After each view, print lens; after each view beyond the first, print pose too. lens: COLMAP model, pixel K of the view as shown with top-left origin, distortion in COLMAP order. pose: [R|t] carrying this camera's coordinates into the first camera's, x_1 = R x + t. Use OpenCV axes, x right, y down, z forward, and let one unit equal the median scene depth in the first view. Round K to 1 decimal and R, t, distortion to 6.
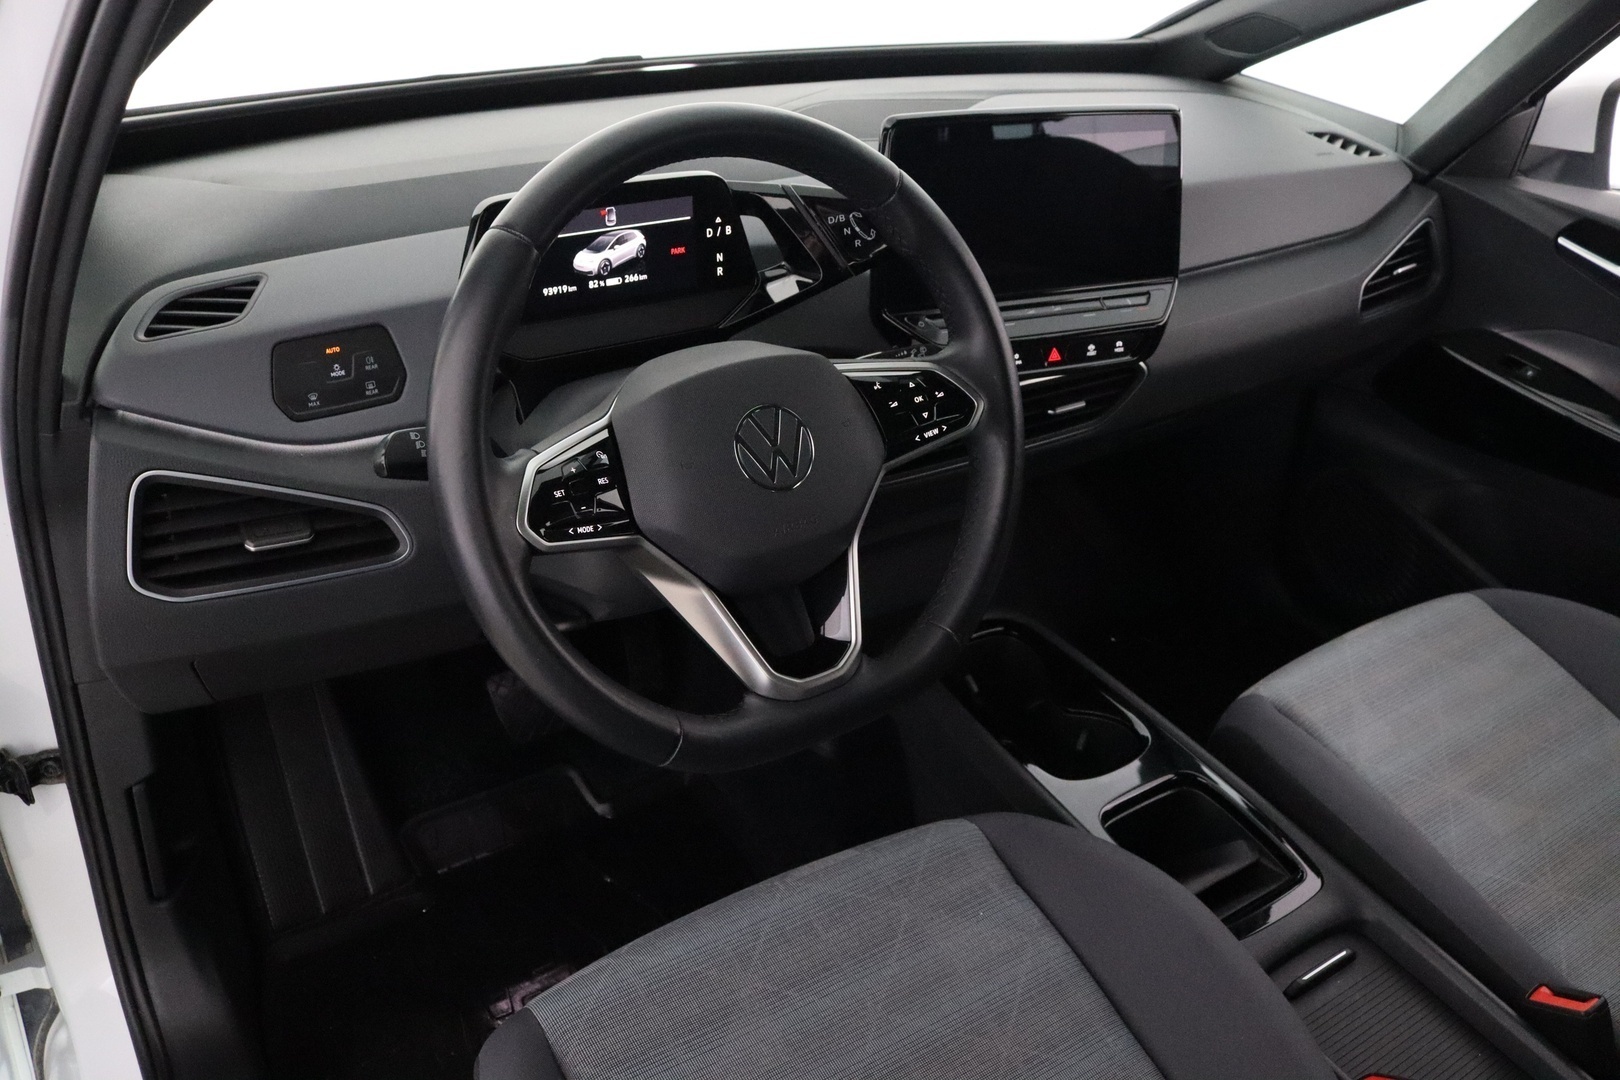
lens RADIAL K [[1276.0, 0, 810.0], [0, 1276.0, 540.0], [0, 0, 1]] dist [-0.185979, 0.140676]
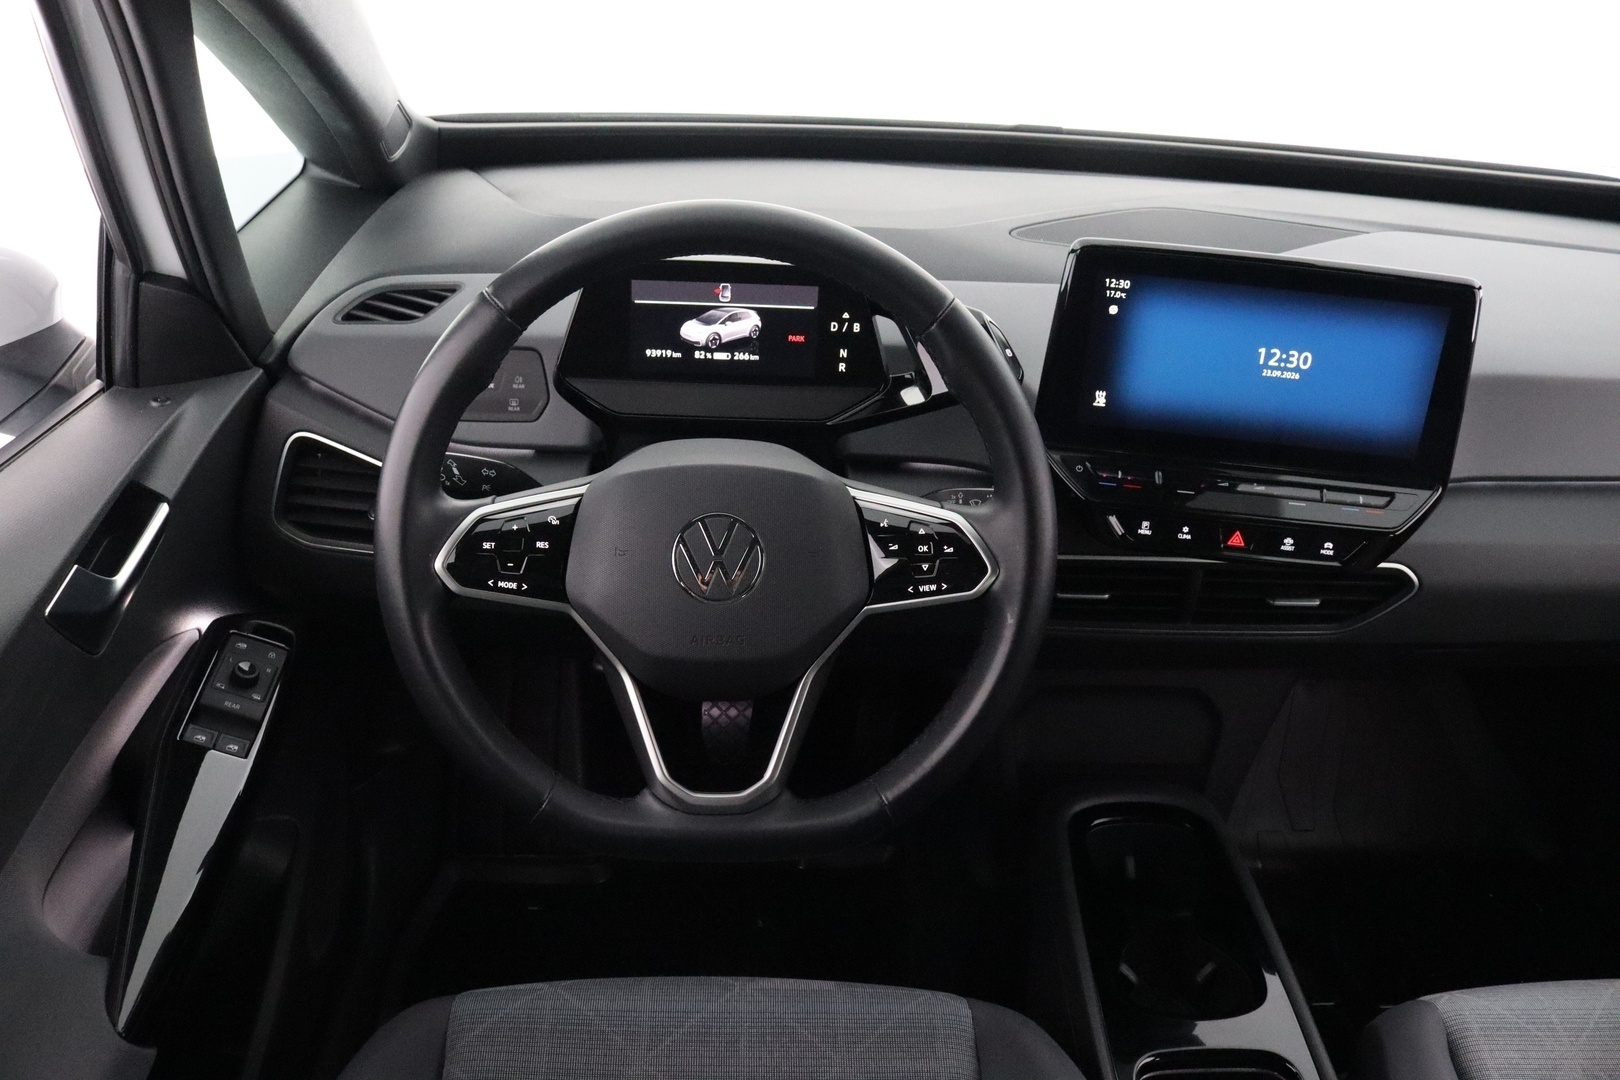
lens RADIAL K [[1276.0, 0, 810.0], [0, 1276.0, 540.0], [0, 0, 1]] dist [-0.185979, 0.140676]
pose [[0.862351, 0.259180, -0.434945, 0.387180], [-0.271574, 0.961792, 0.034684, -0.118569], [0.427316, 0.088210, 0.899789, 0.130254]]
